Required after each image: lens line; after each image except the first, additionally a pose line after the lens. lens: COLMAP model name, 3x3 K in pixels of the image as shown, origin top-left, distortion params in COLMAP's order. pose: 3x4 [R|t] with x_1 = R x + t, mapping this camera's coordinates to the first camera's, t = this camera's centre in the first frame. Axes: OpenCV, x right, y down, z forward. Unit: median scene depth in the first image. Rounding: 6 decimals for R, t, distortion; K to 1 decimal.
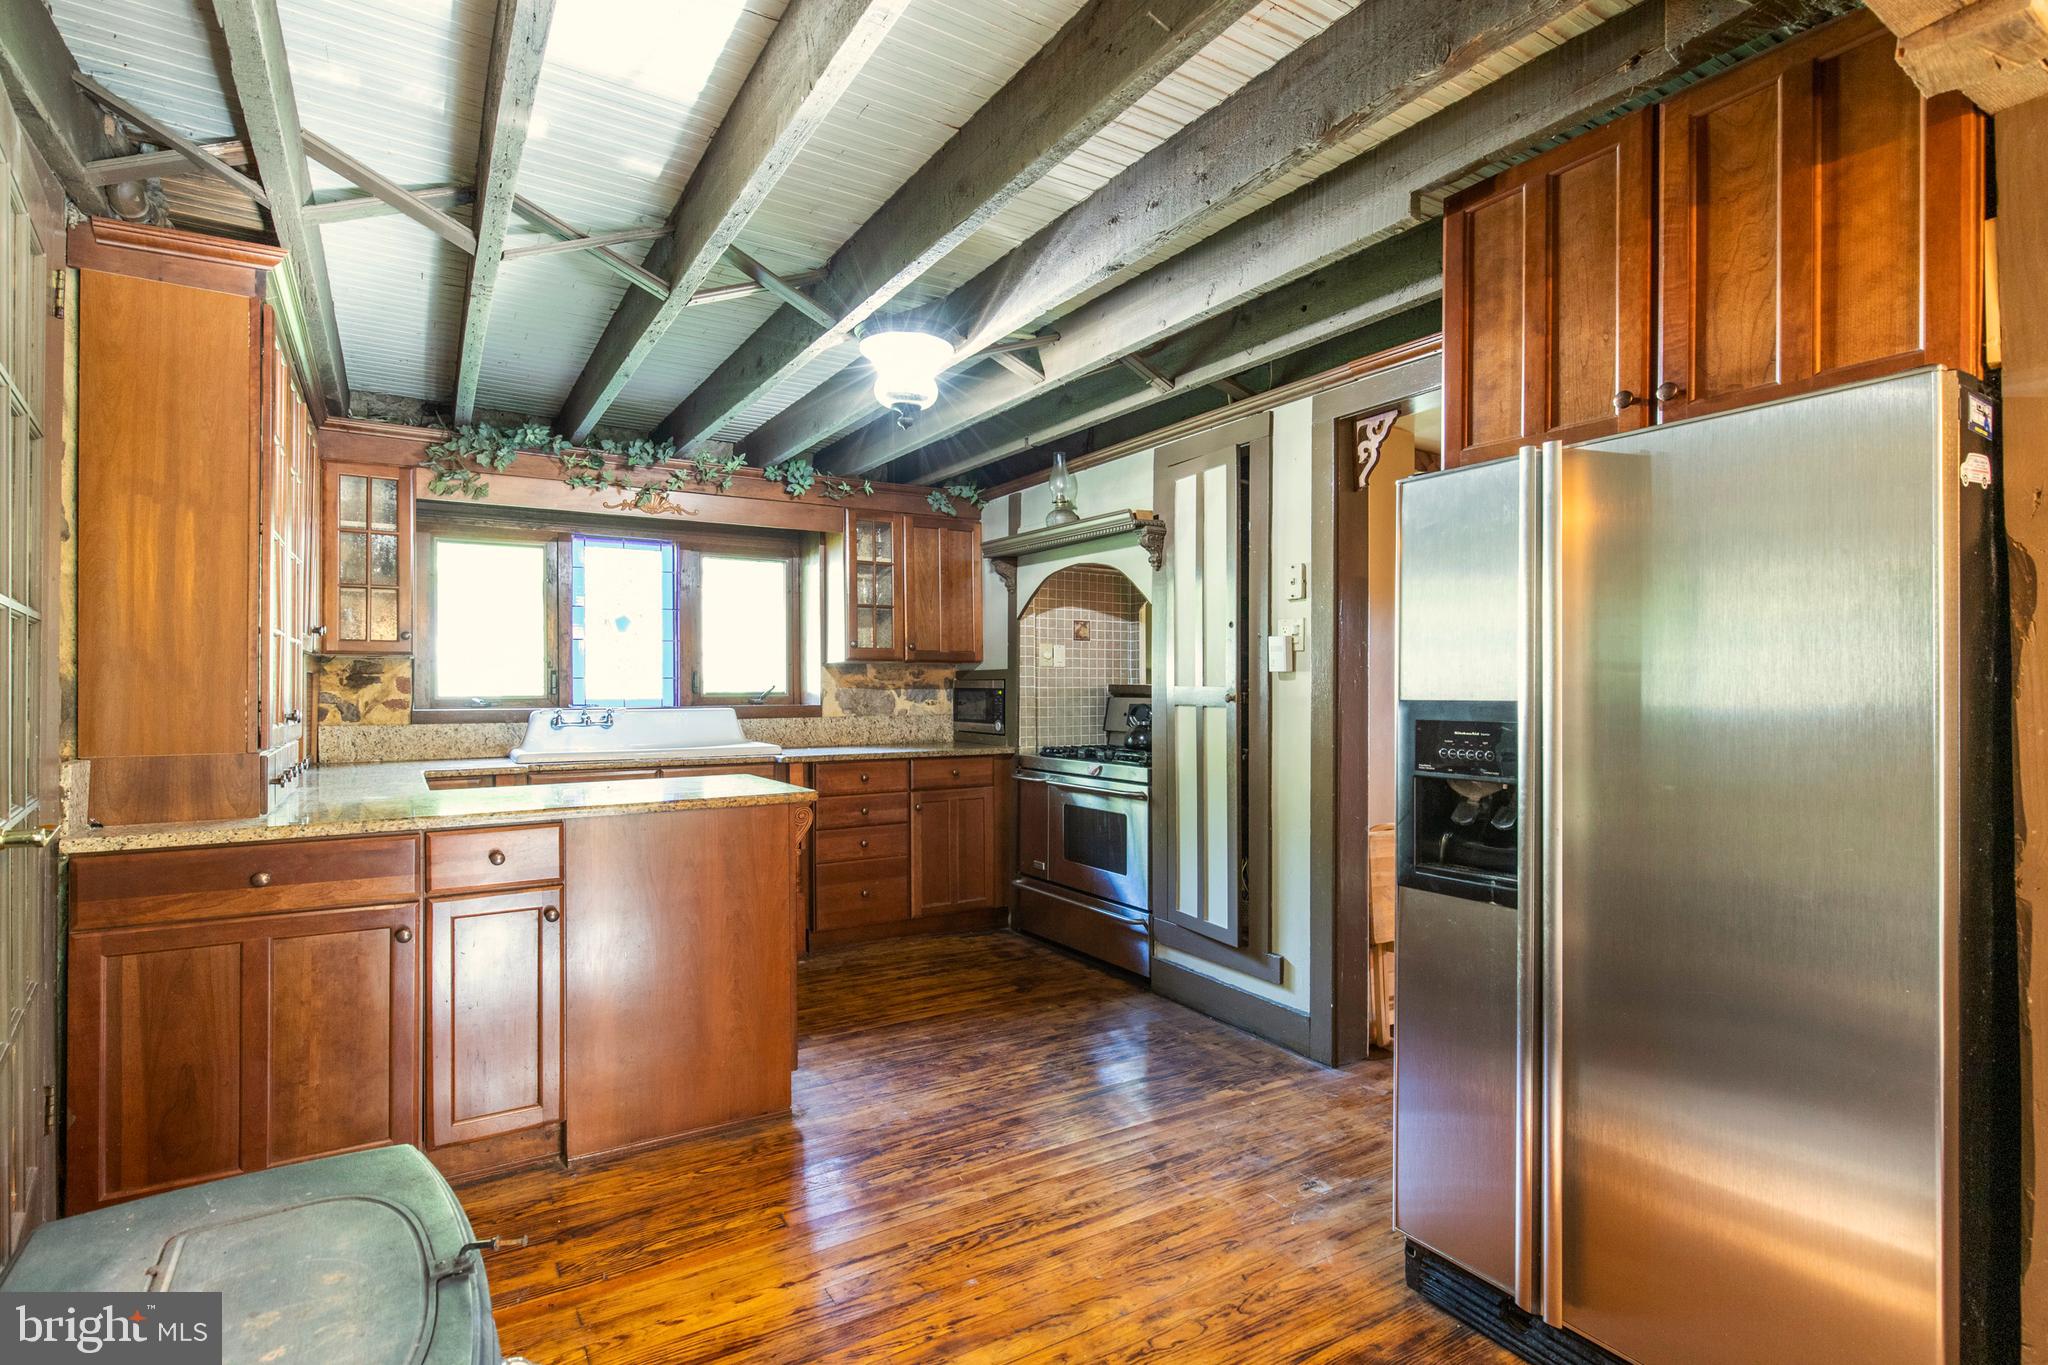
lens RADIAL K [[1000.8, 0, 1018.9], [0, 1000.8, 684.1], [0, 0, 1]] dist [0.003860, 0.000824]
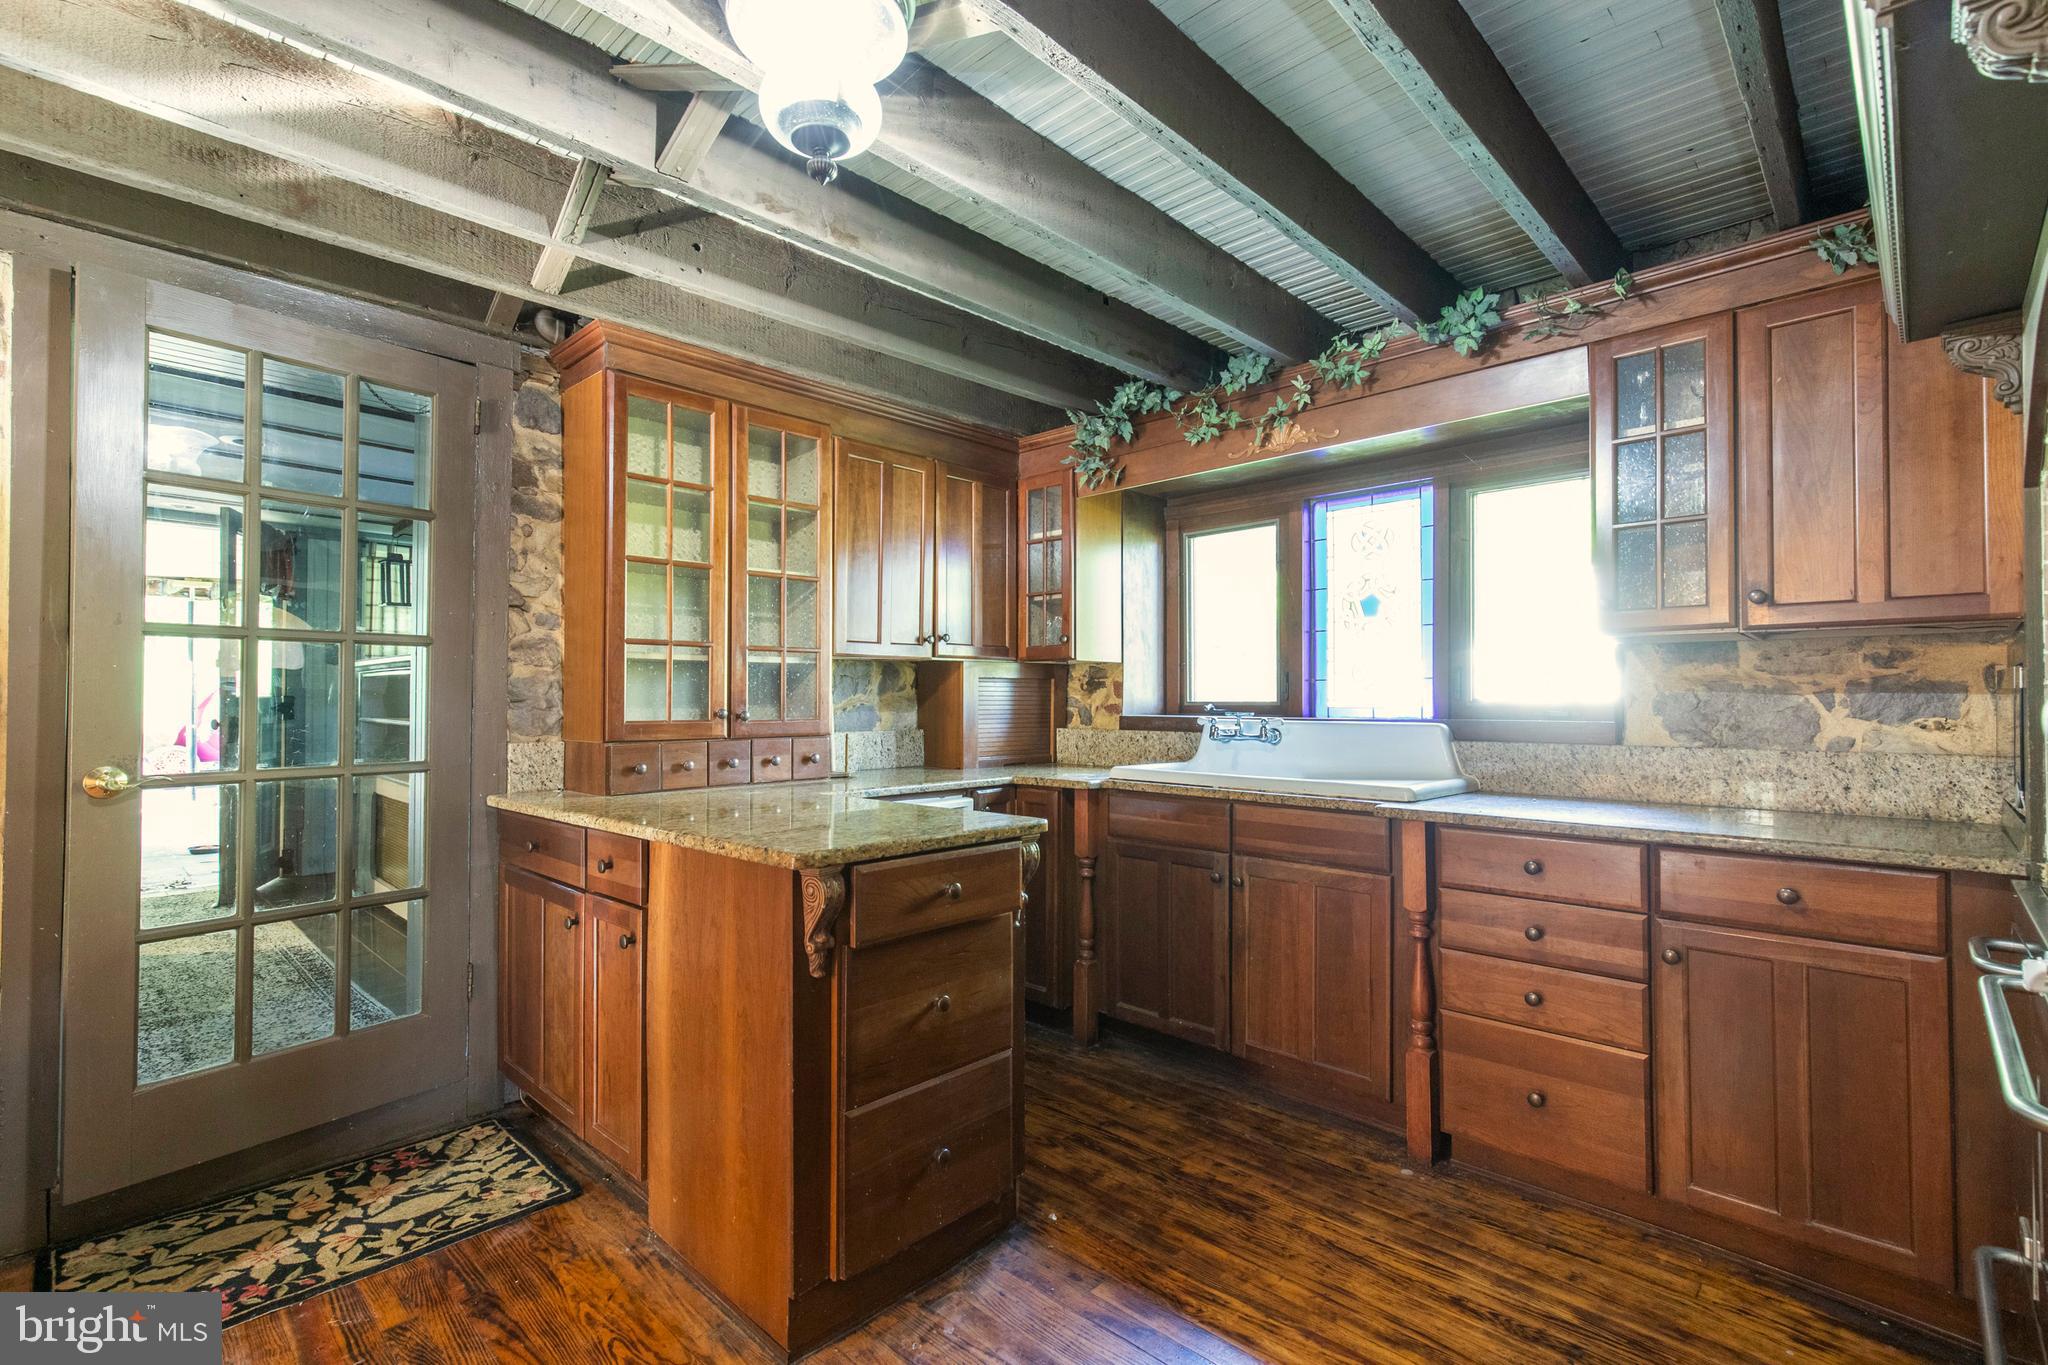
lens RADIAL K [[934.9, 0, 1019.2], [0, 934.9, 692.1], [0, 0, 1]] dist [0.003153, -0.000562]
pose [[0.246422, -0.004728, -0.969151, 0.227806], [0.002403, 0.999988, -0.004267, 0.006298], [0.969160, -0.001278, 0.246430, 0.604144]]
